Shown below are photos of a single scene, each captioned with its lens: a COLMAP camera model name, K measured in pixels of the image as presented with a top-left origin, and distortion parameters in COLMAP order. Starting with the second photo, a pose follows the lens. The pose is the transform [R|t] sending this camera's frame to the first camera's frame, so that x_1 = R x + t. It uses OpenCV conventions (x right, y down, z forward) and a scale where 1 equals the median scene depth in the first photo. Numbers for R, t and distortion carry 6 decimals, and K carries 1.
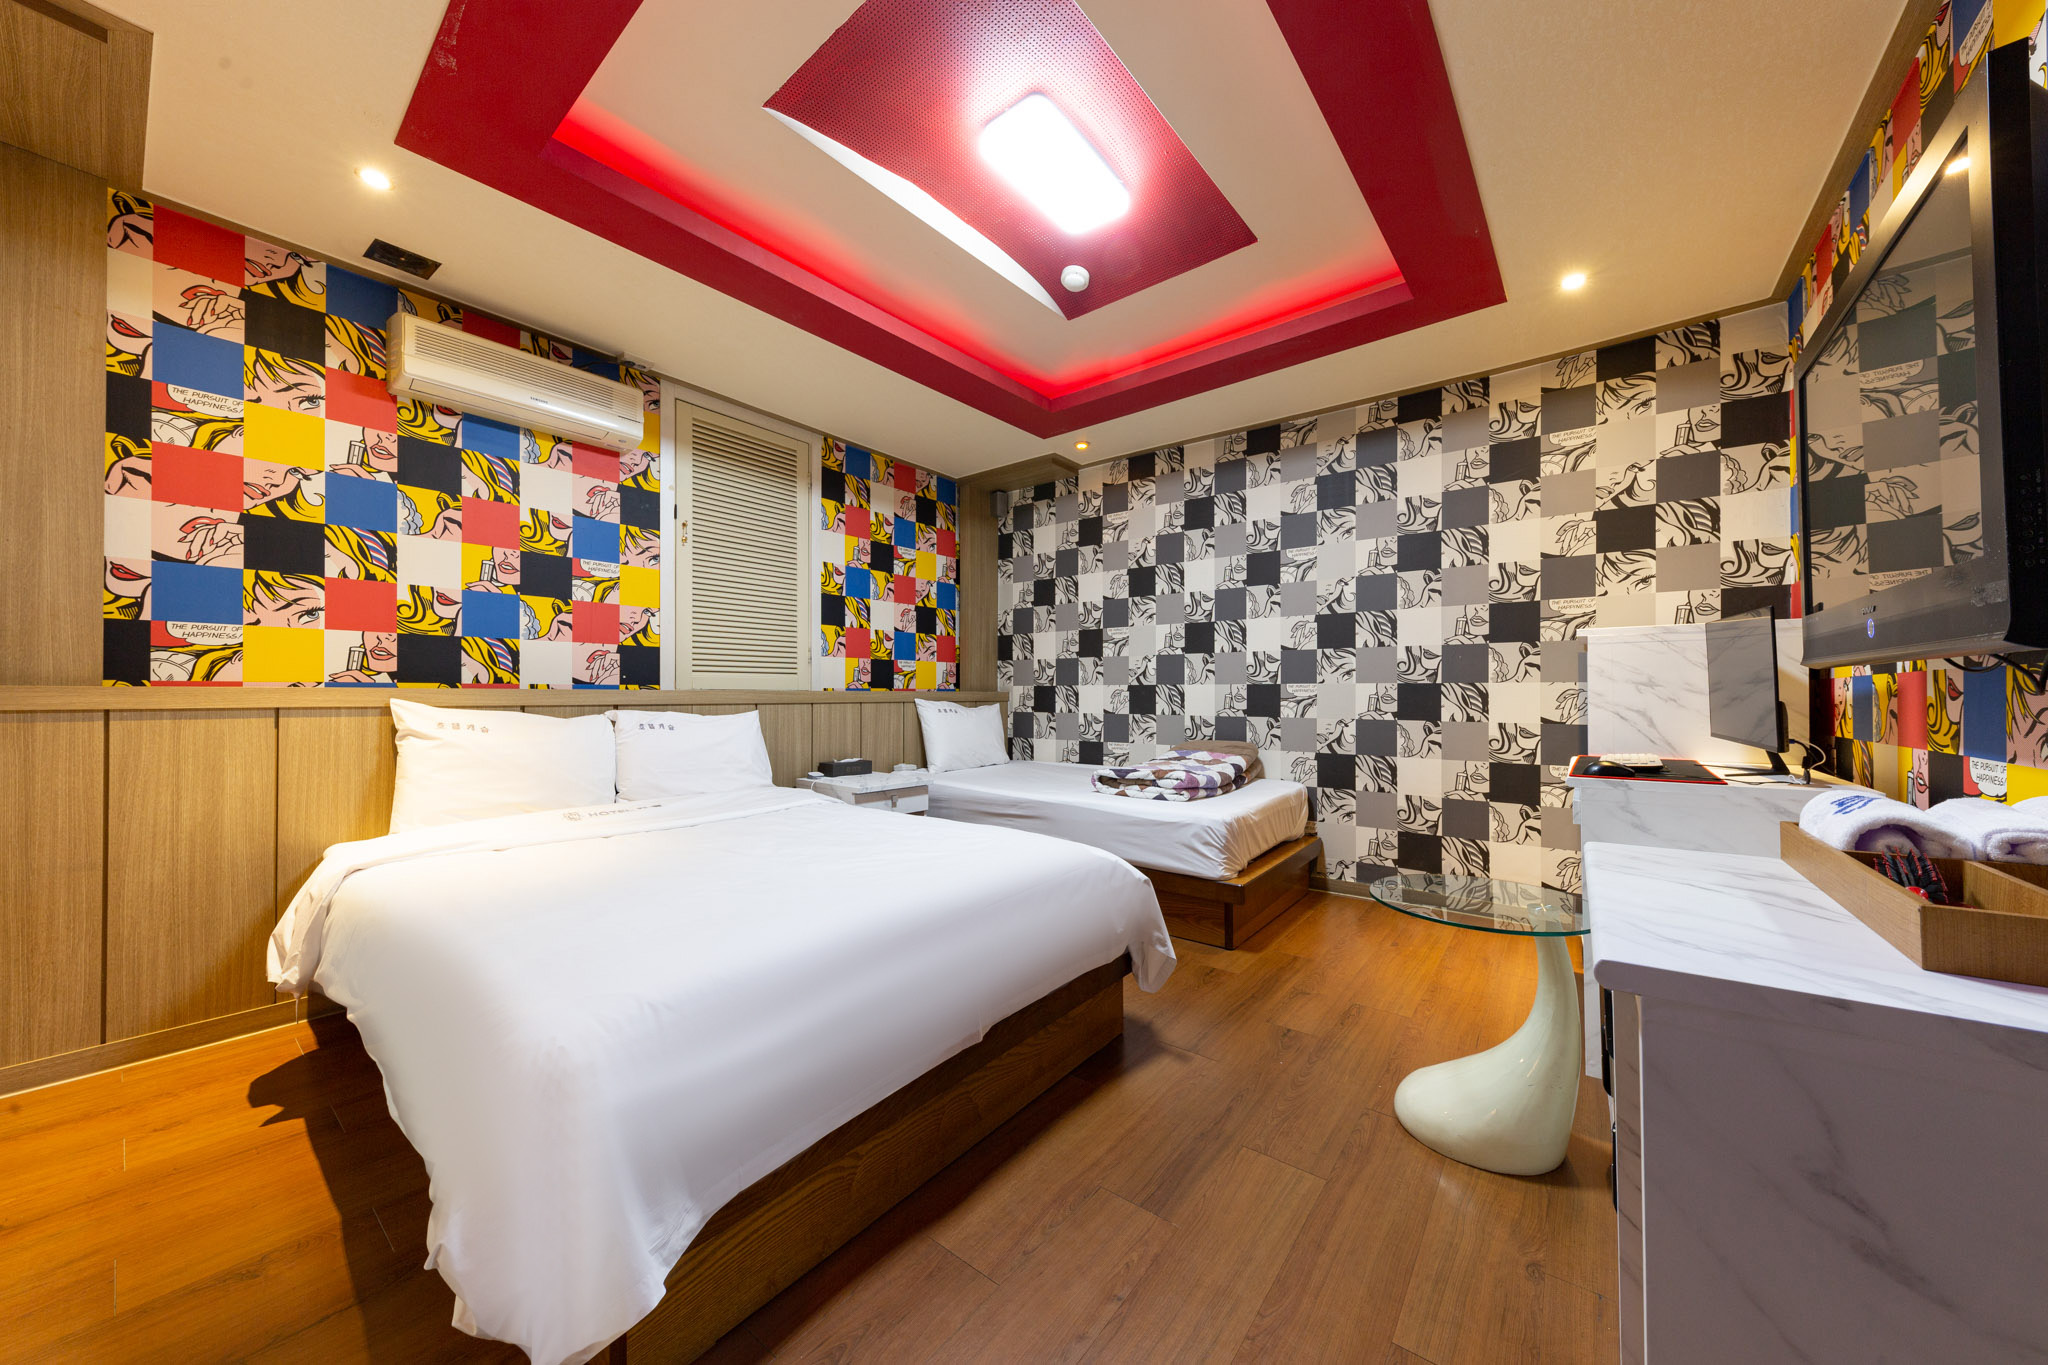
lens RADIAL K [[710.9, 0, 1026.0], [0, 710.9, 689.0], [0, 0, 1]] dist [0.013276, -0.002422]
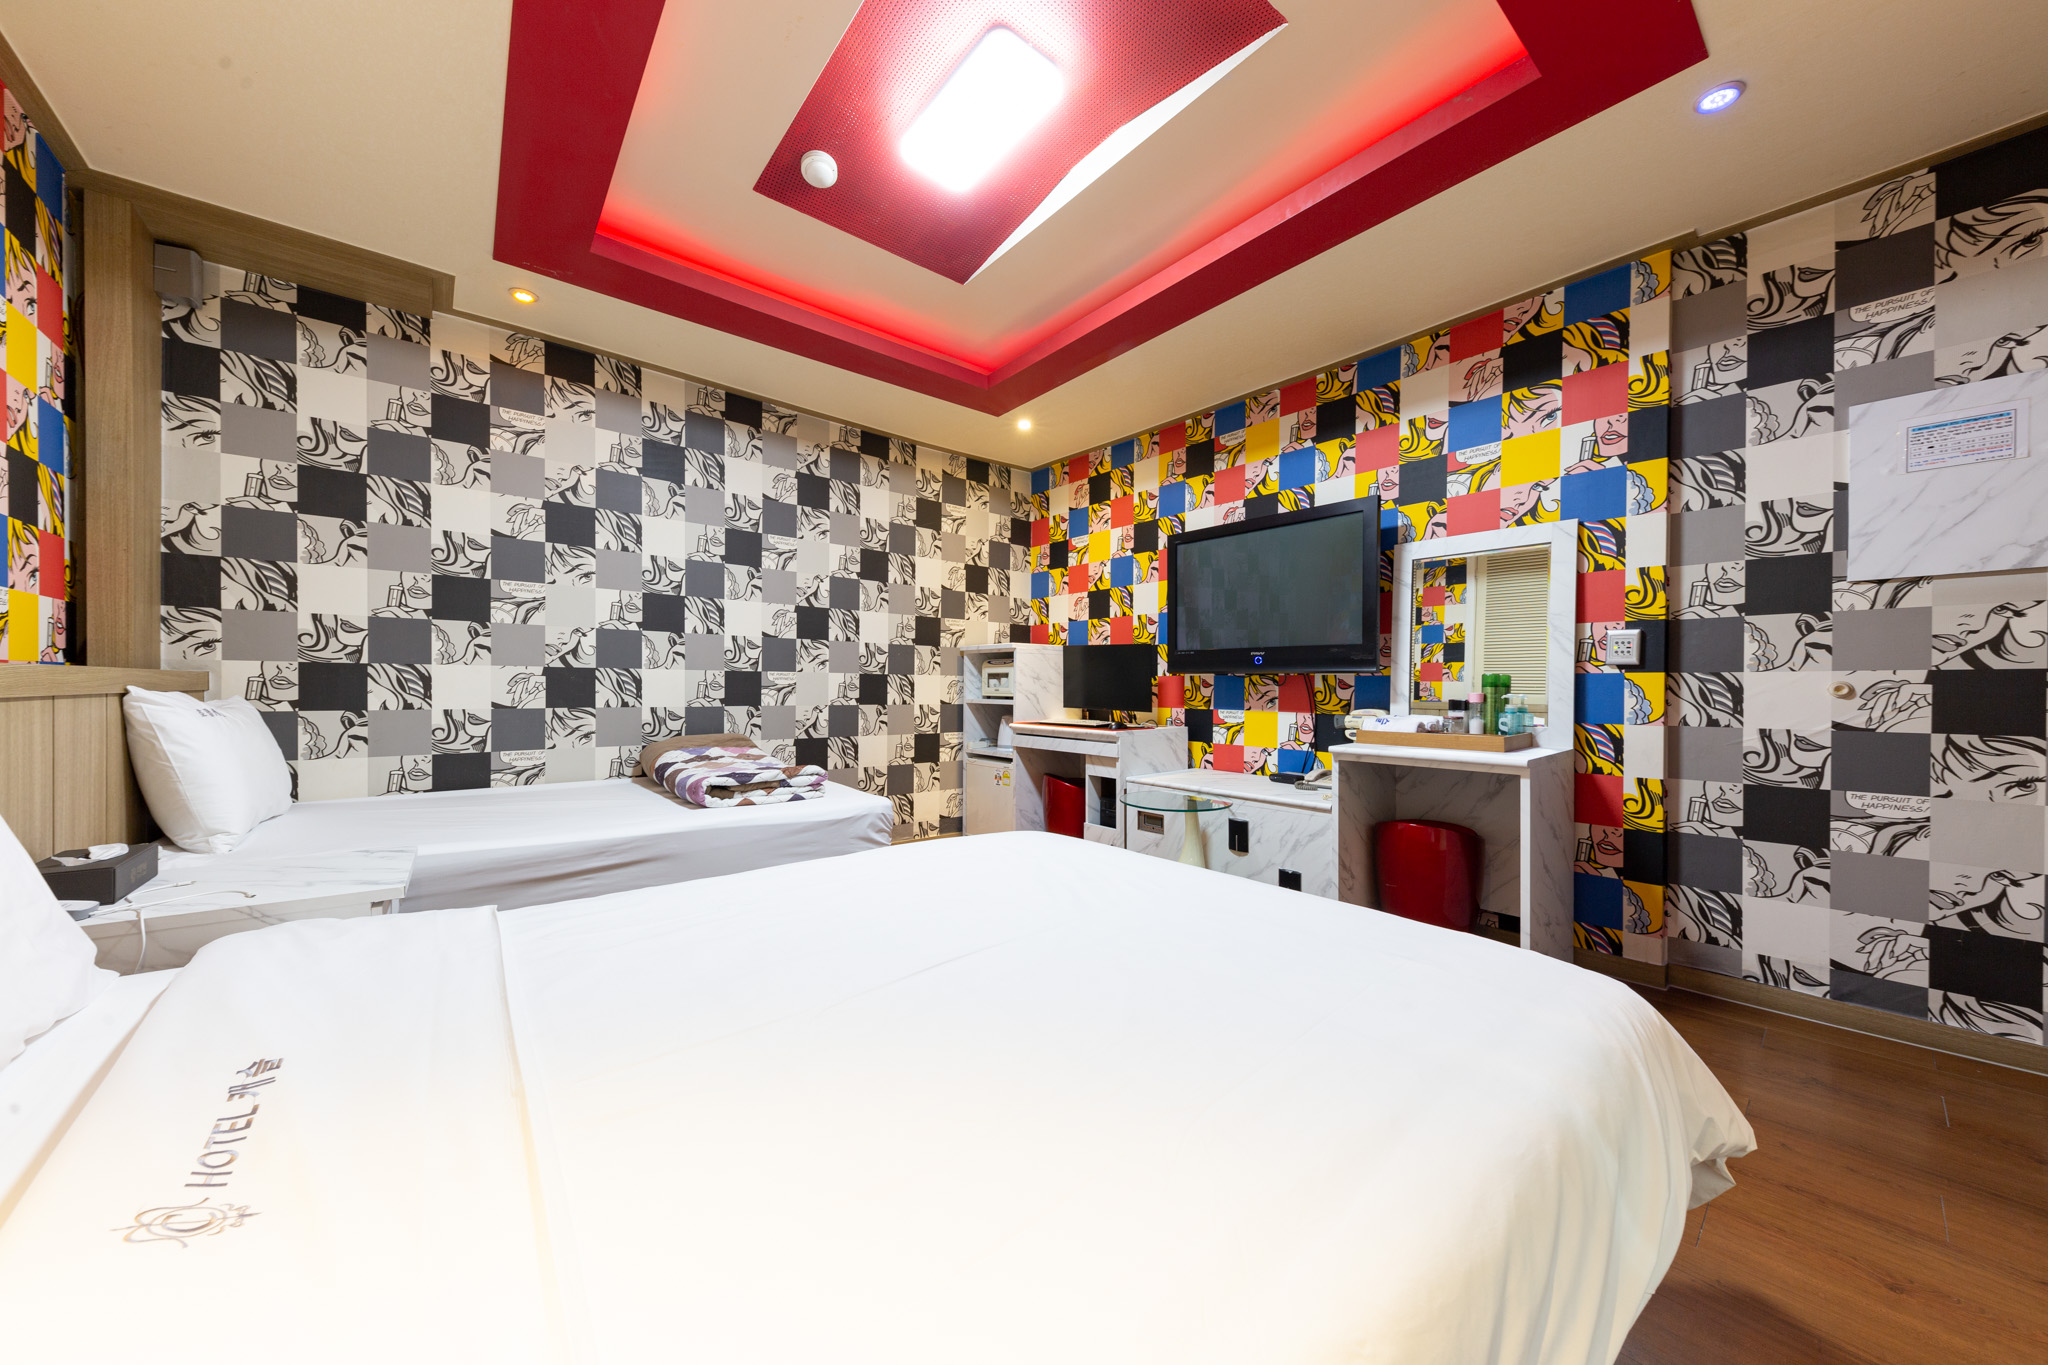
lens RADIAL K [[710.9, 0, 1074.1], [0, 710.9, 685.3], [0, 0, 1]] dist [0.013276, -0.002422]
pose [[0.159141, -0.000005, 0.987256, -0.505159], [-0.018370, 0.999827, 0.002966, 0.001201], [-0.987085, -0.018608, 0.159113, 0.402439]]
